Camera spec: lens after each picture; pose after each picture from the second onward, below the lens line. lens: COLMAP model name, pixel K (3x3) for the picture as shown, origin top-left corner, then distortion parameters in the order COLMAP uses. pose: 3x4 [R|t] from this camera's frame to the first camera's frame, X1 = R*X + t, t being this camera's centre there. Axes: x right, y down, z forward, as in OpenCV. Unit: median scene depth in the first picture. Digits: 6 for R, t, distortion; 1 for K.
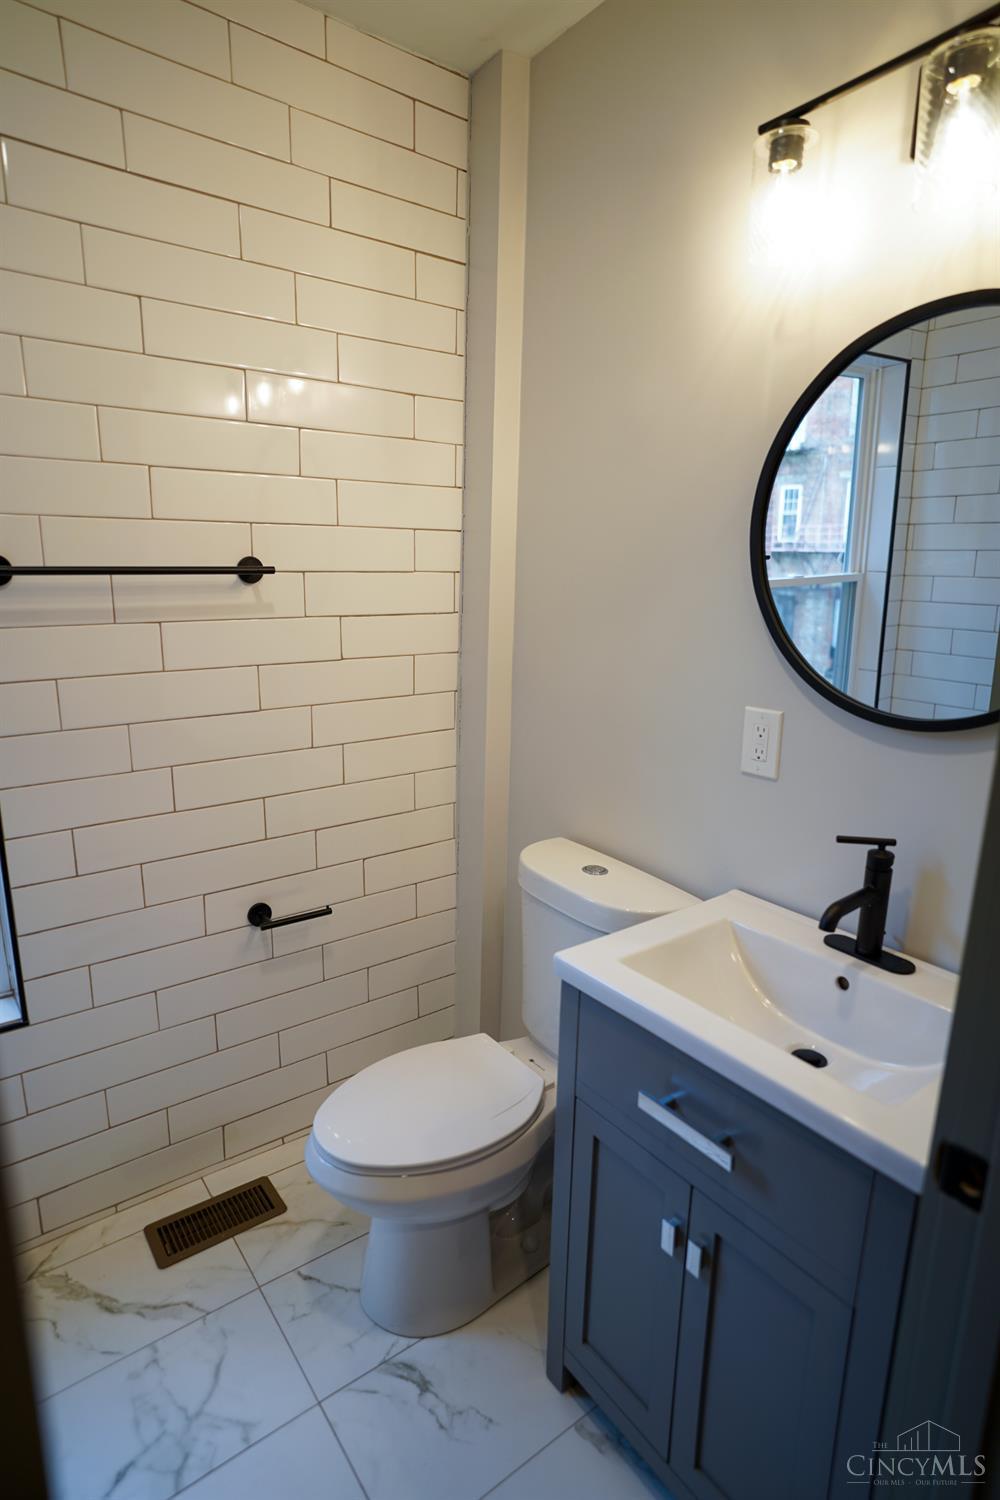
lens RADIAL K [[823.0, 0, 497.6], [0, 823.0, 762.4], [0, 0, 1]] dist [-0.053301, 0.038467]
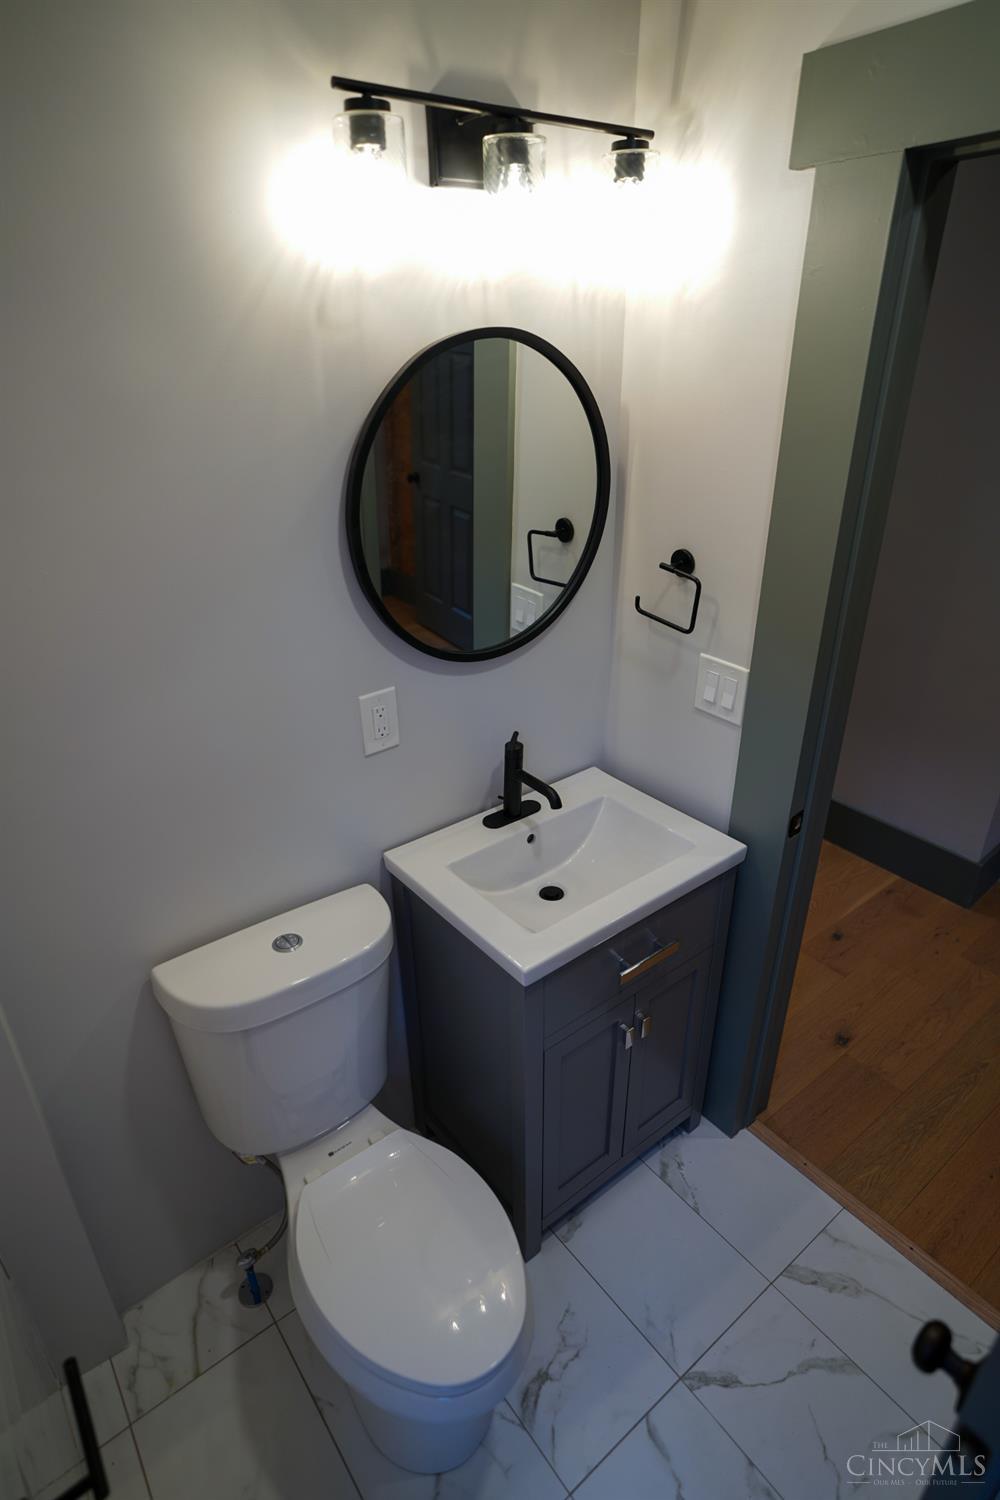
lens RADIAL K [[823.0, 0, 497.6], [0, 823.0, 762.4], [0, 0, 1]] dist [-0.053301, 0.038467]
pose [[-0.021003, -0.477281, 0.878500, -0.662931], [0.252442, 0.847690, 0.466577, -0.451110], [-0.967384, 0.231569, 0.102682, 0.780155]]
